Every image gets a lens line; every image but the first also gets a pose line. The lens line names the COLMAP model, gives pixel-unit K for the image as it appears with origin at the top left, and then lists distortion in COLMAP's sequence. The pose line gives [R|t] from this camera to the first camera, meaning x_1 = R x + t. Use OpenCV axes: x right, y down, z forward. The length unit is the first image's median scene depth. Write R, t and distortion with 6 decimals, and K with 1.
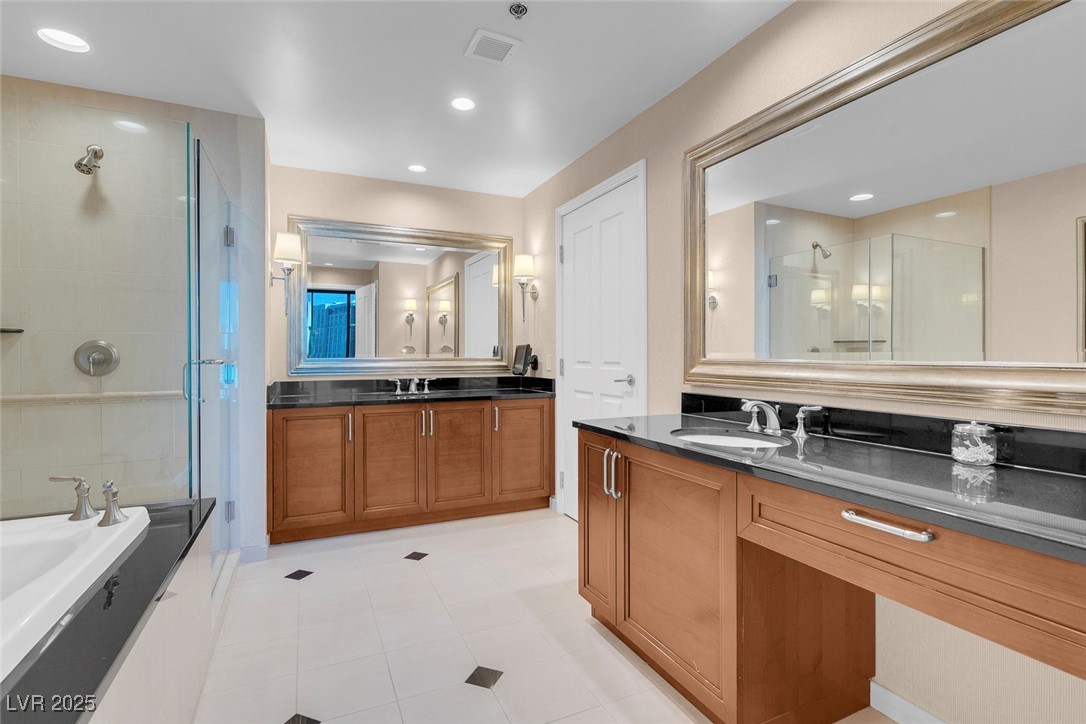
lens RADIAL K [[515.0, 0, 541.6], [0, 515.0, 348.4], [0, 0, 1]] dist [-0.001346, 0.000679]
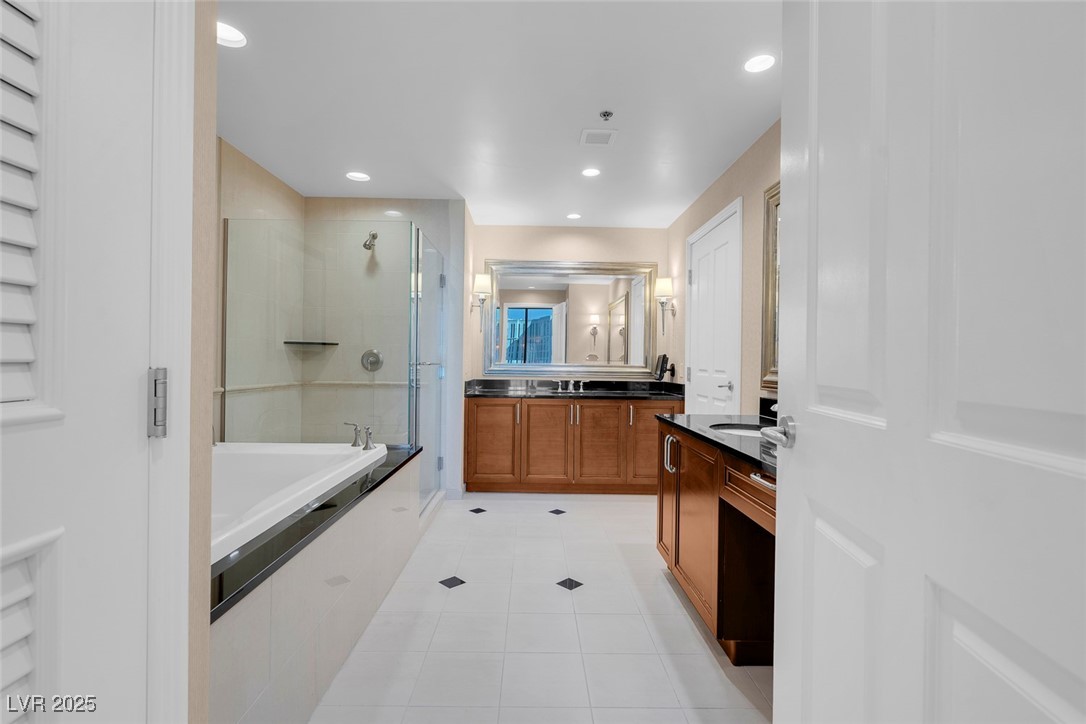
lens RADIAL K [[496.1, 0, 540.9], [0, 496.1, 349.4], [0, 0, 1]] dist [-0.002934, 0.001166]
pose [[0.914217, 0.005856, -0.405183, 0.192547], [-0.011852, 0.999854, -0.012293, -0.002031], [0.405052, 0.016041, 0.914153, -0.164085]]
